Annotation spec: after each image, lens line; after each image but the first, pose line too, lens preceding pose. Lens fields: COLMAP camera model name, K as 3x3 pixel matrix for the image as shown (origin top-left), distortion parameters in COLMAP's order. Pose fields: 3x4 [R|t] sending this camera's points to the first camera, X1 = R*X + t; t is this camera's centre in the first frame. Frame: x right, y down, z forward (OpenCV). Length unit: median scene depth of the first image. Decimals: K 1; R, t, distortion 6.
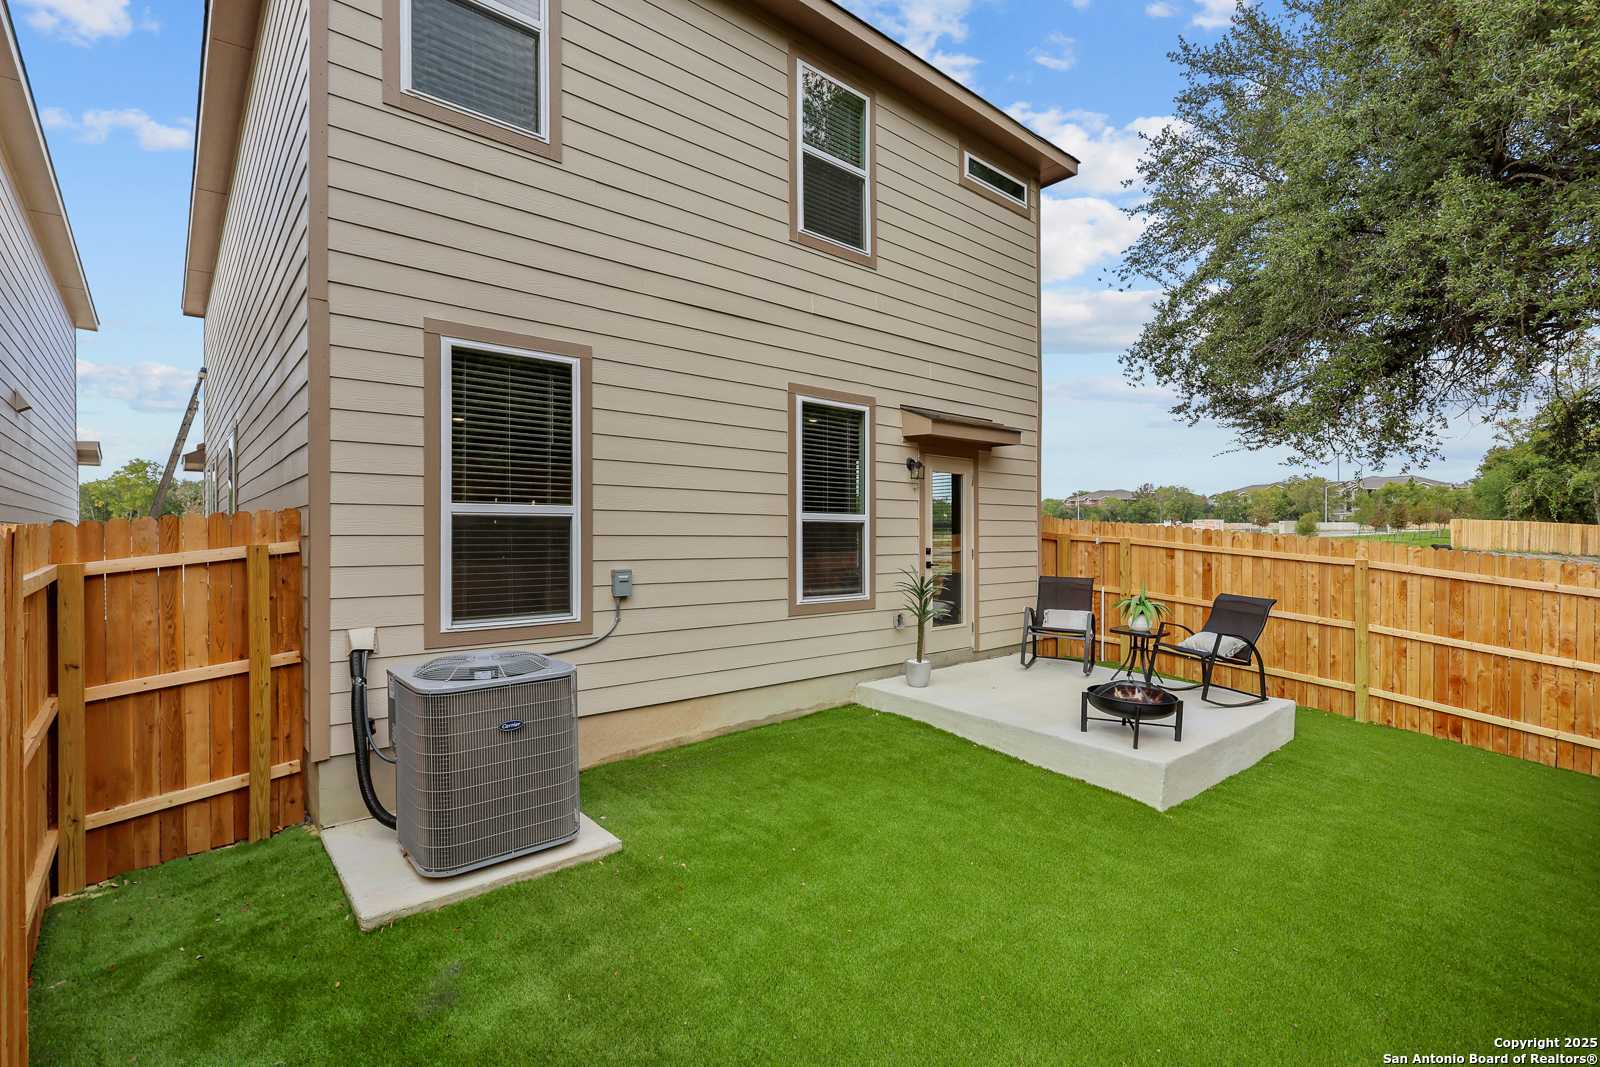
lens RADIAL K [[736.7, 0, 793.7], [0, 736.7, 537.7], [0, 0, 1]] dist [-0.005334, 0.002492]
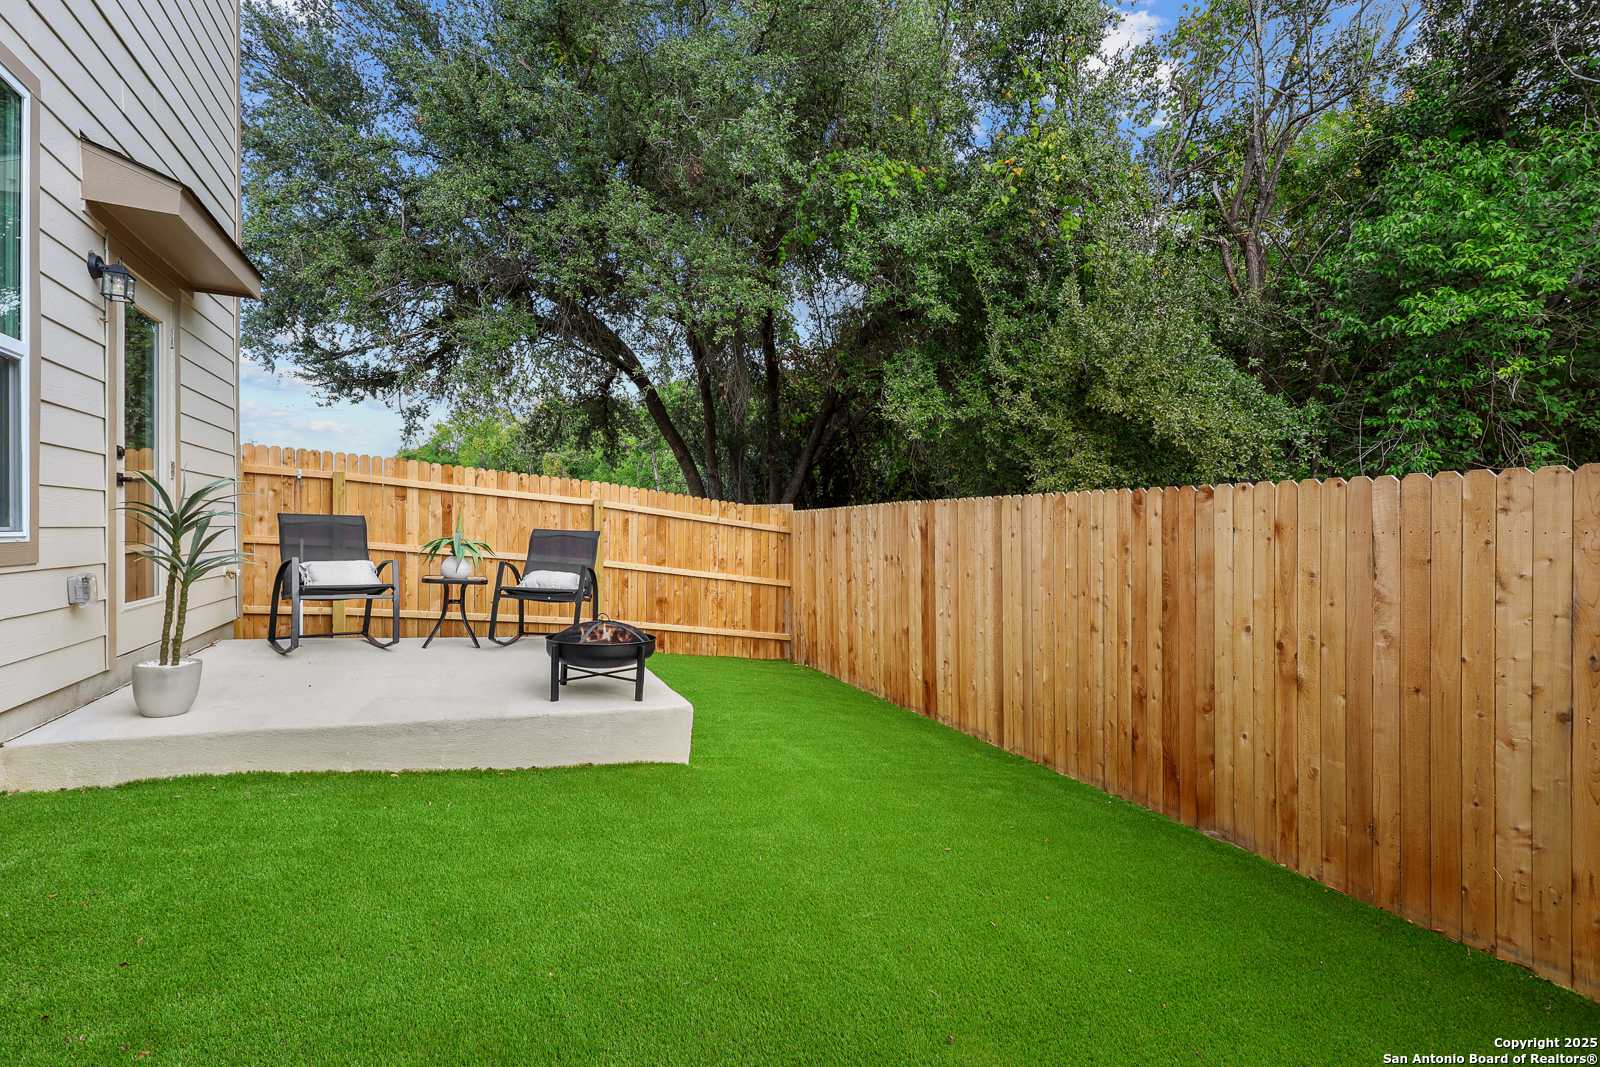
lens RADIAL K [[736.7, 0, 795.0], [0, 736.7, 527.4], [0, 0, 1]] dist [-0.005334, 0.002492]
pose [[0.301522, -0.001915, 0.953457, -0.169086], [-0.001814, 0.999995, 0.002582, 0.072800], [-0.953458, -0.002508, 0.301517, 0.440637]]
